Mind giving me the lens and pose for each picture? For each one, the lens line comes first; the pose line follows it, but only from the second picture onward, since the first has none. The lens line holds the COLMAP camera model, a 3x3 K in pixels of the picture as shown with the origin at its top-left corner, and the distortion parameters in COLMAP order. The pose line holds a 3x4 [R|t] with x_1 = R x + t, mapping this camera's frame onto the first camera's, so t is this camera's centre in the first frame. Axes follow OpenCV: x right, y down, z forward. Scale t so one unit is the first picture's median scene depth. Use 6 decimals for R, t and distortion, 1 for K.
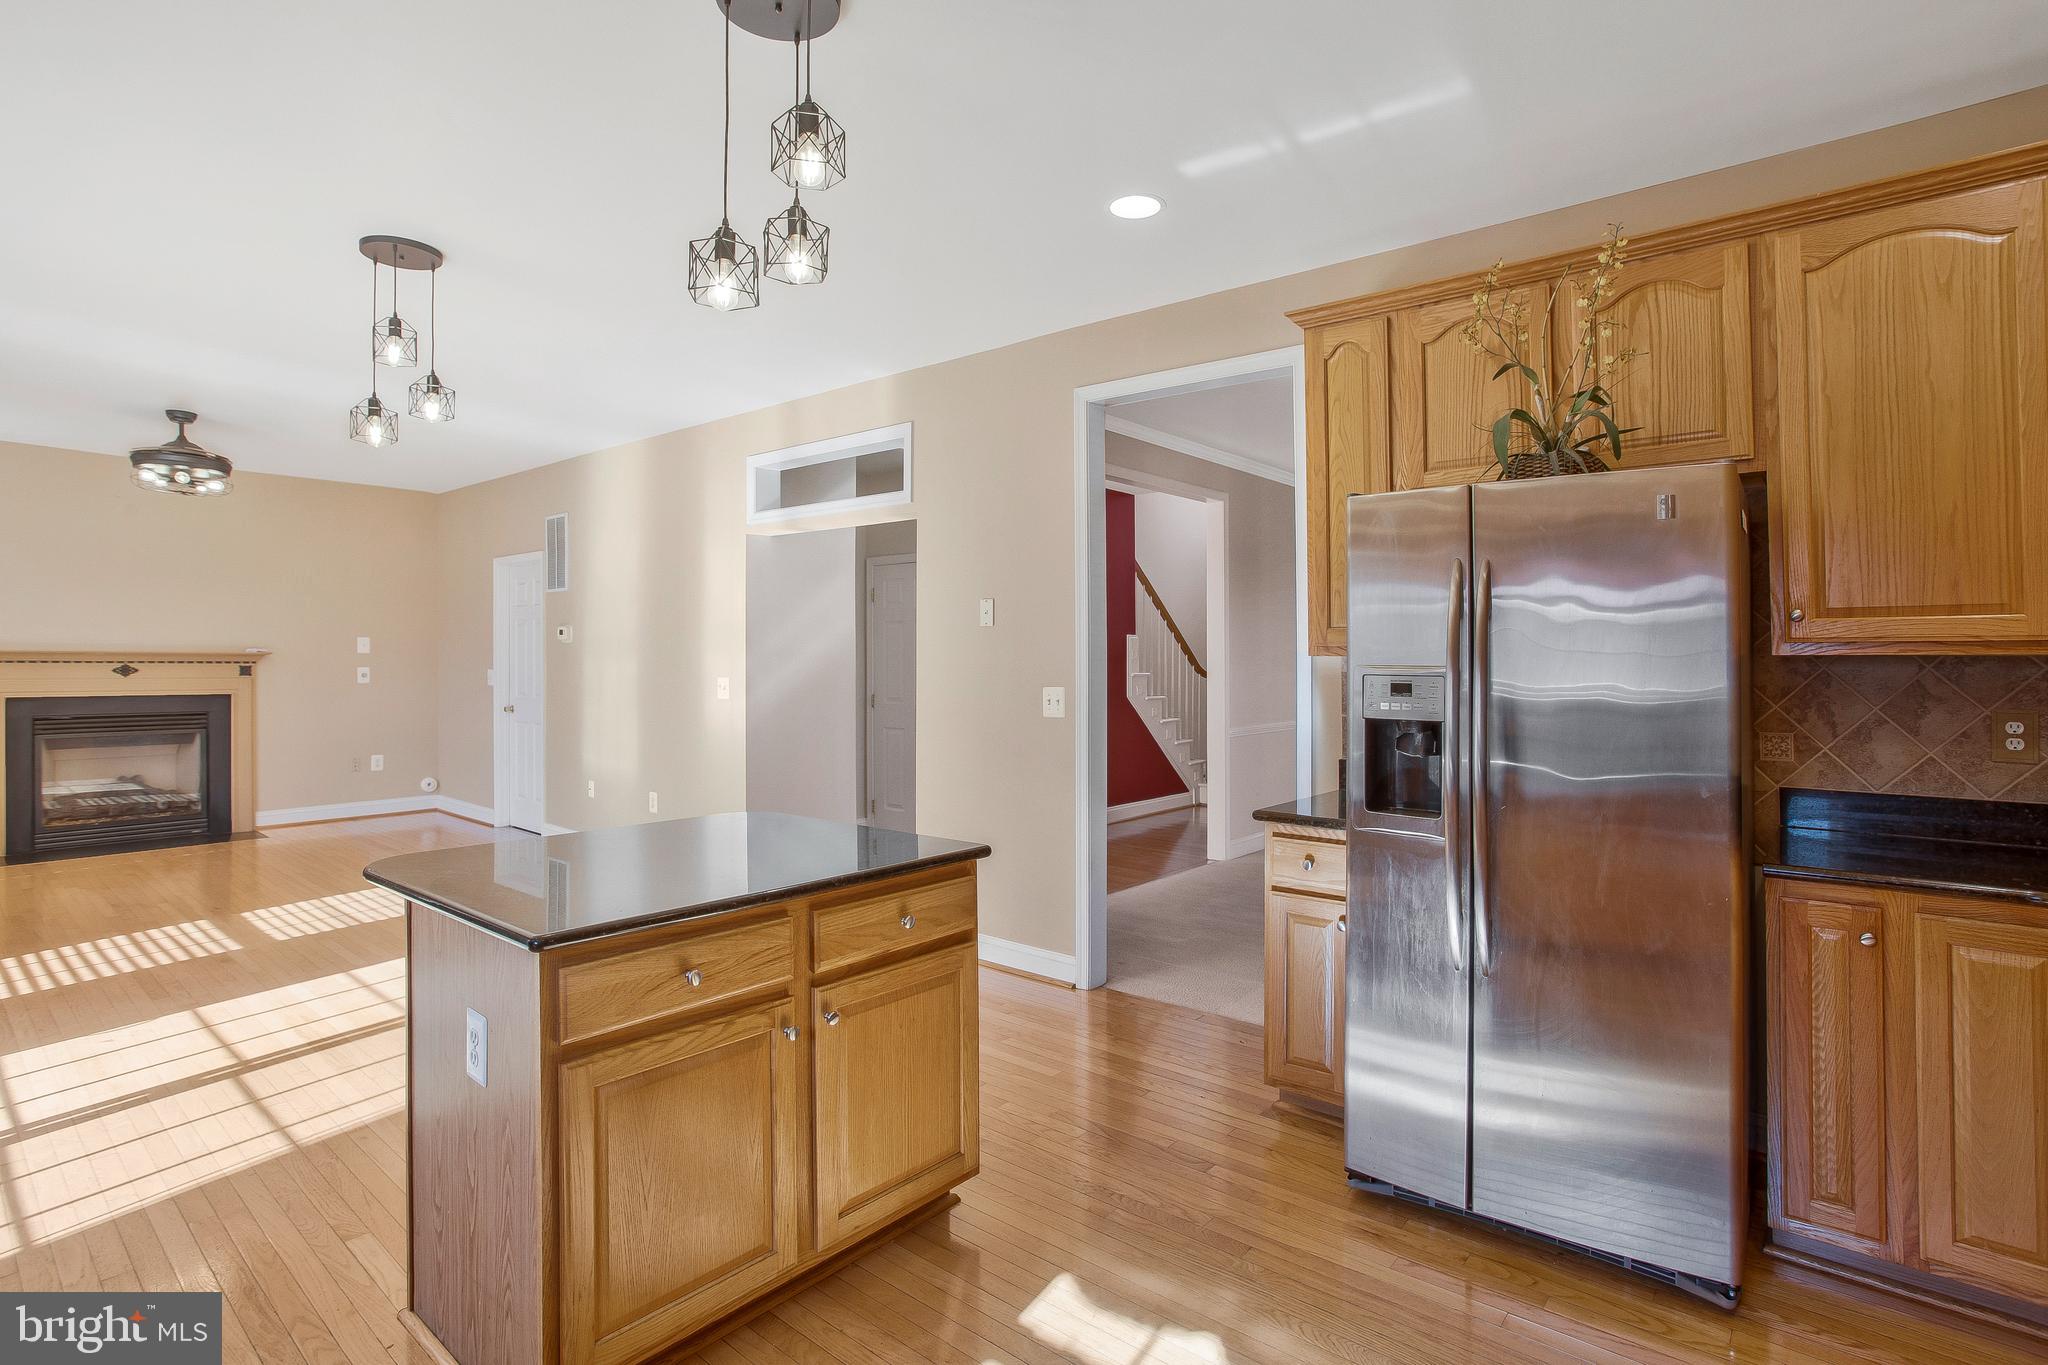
lens RADIAL K [[1020.0, 0, 1035.6], [0, 1020.0, 670.5], [0, 0, 1]] dist [-0.041877, 0.001039]
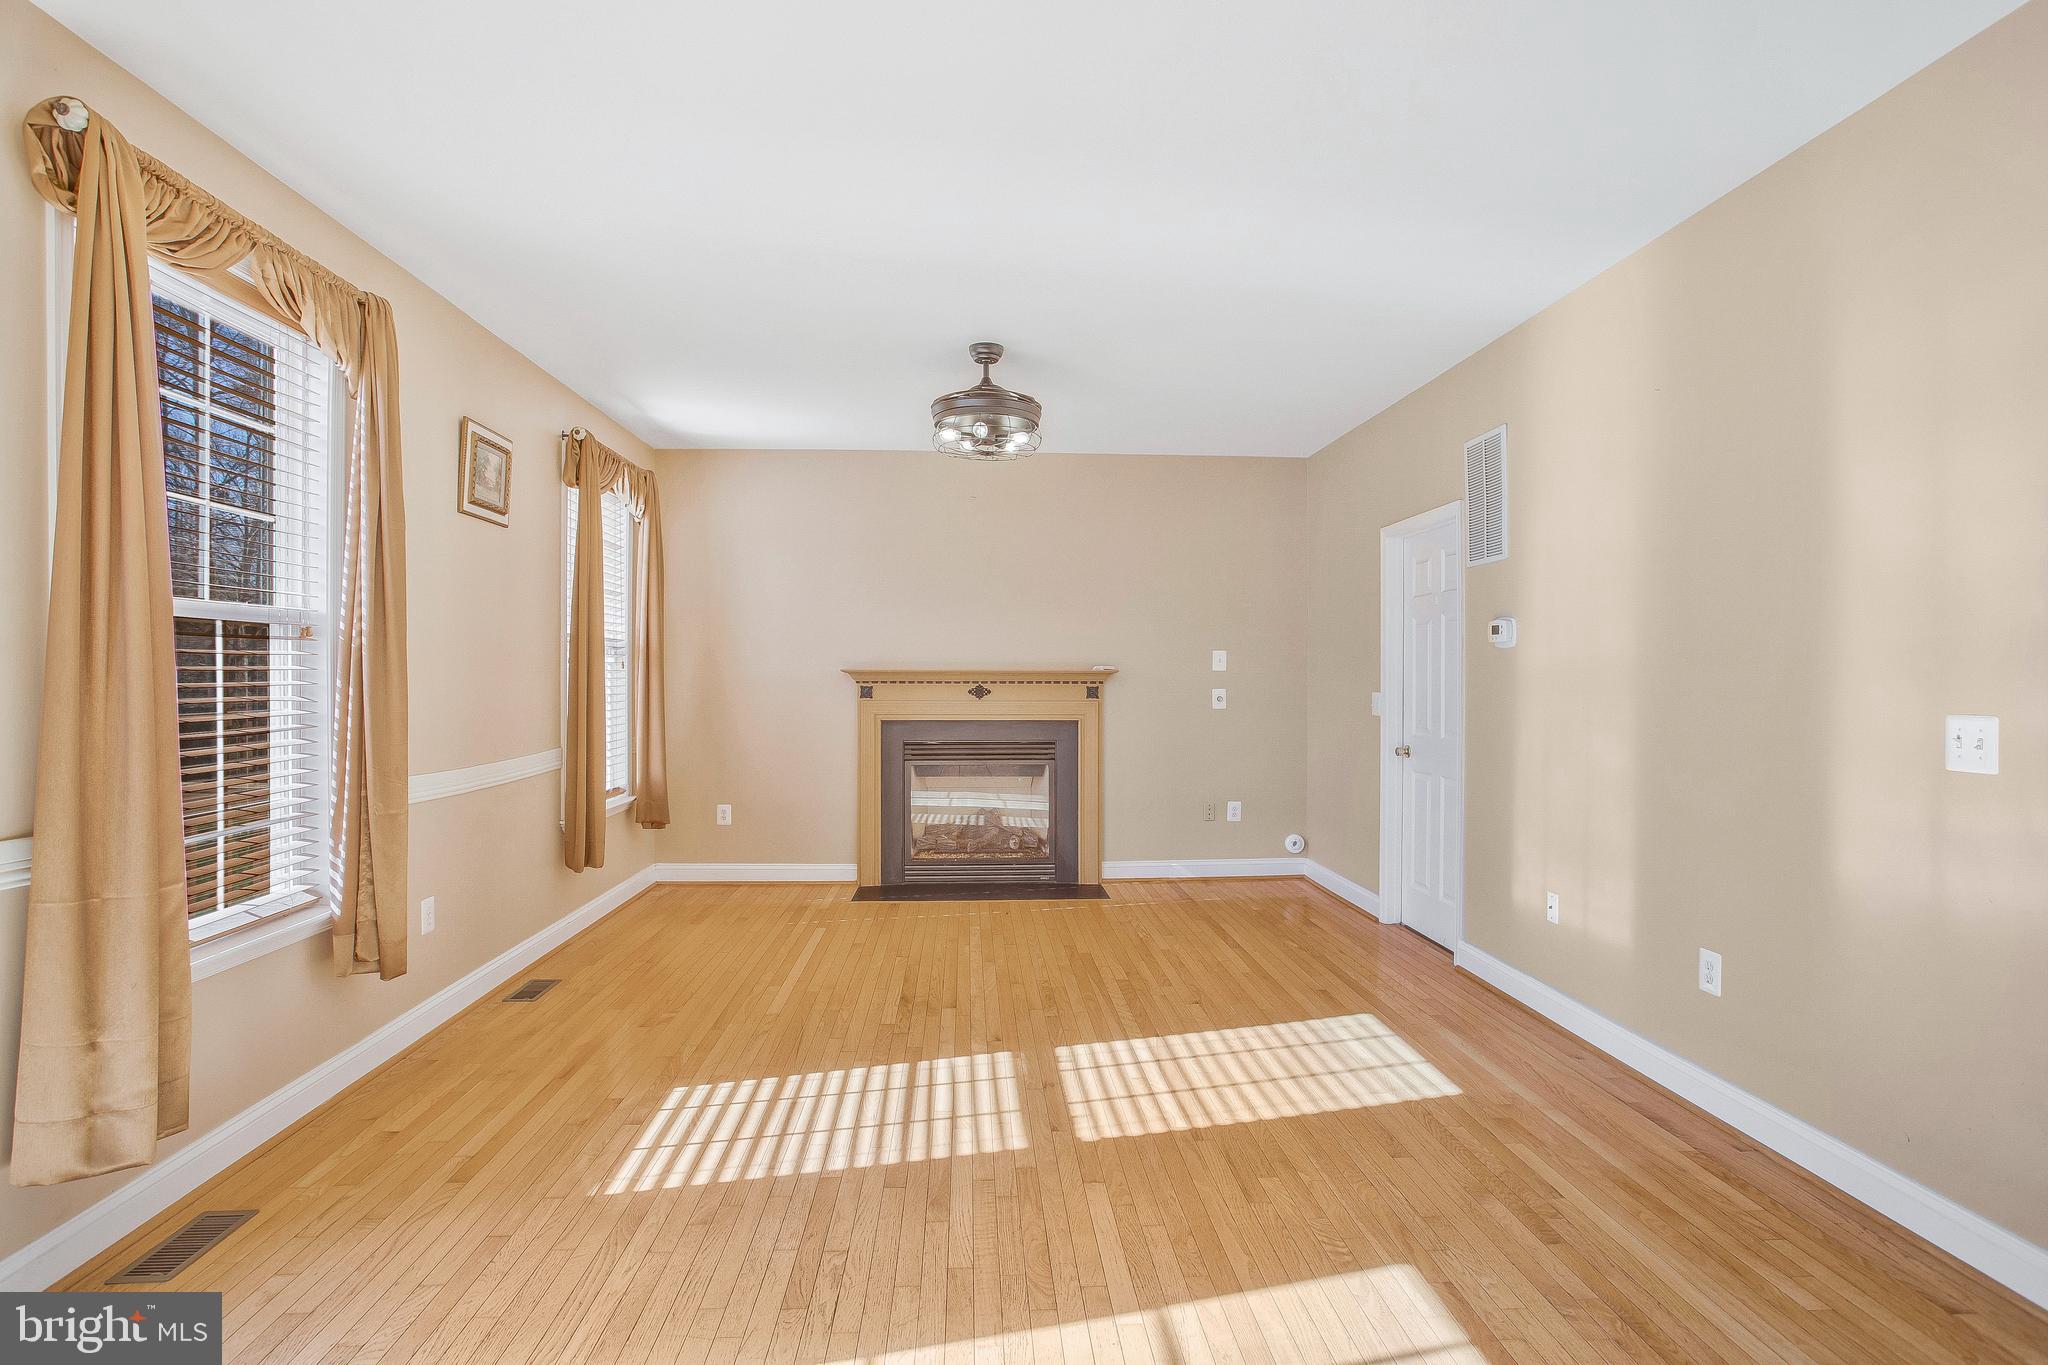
lens RADIAL K [[992.5, 0, 1020.4], [0, 992.5, 657.3], [0, 0, 1]] dist [-0.039239, 0.001091]
pose [[0.684956, -0.018043, -0.728361, -0.240228], [-0.007638, 0.999461, -0.031941, -0.002094], [0.728545, 0.027442, 0.684448, 0.402234]]
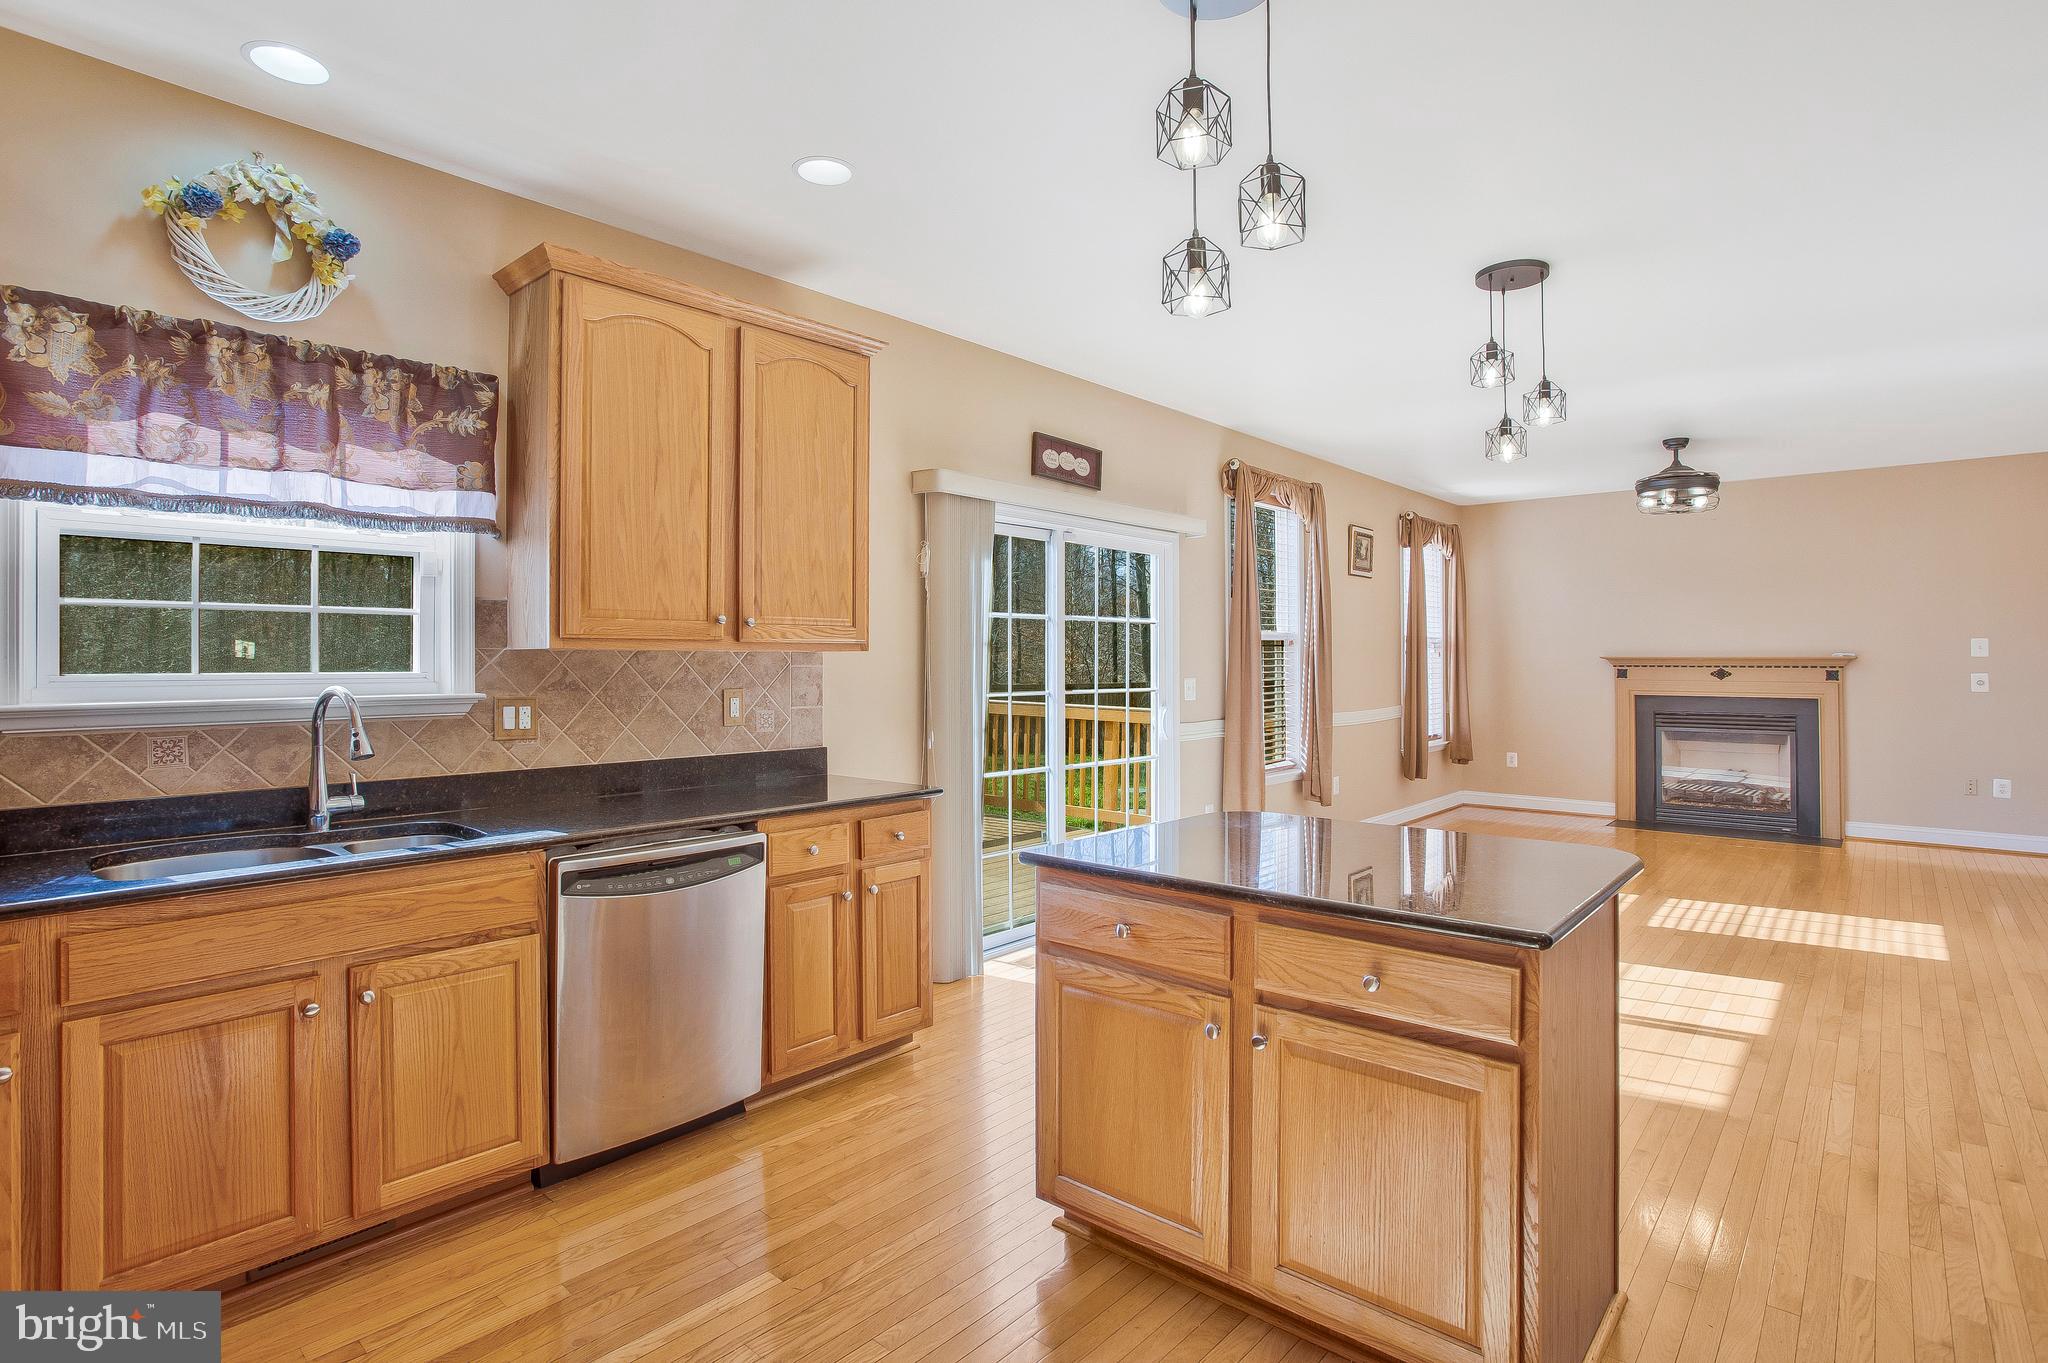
lens RADIAL K [[992.5, 0, 1020.4], [0, 992.5, 656.3], [0, 0, 1]] dist [-0.039239, 0.001091]
pose [[-0.034797, -0.009914, -0.999345, 0.199931], [-0.015557, 0.999835, -0.009378, 0.003064], [0.999273, 0.015221, -0.034945, 0.237139]]
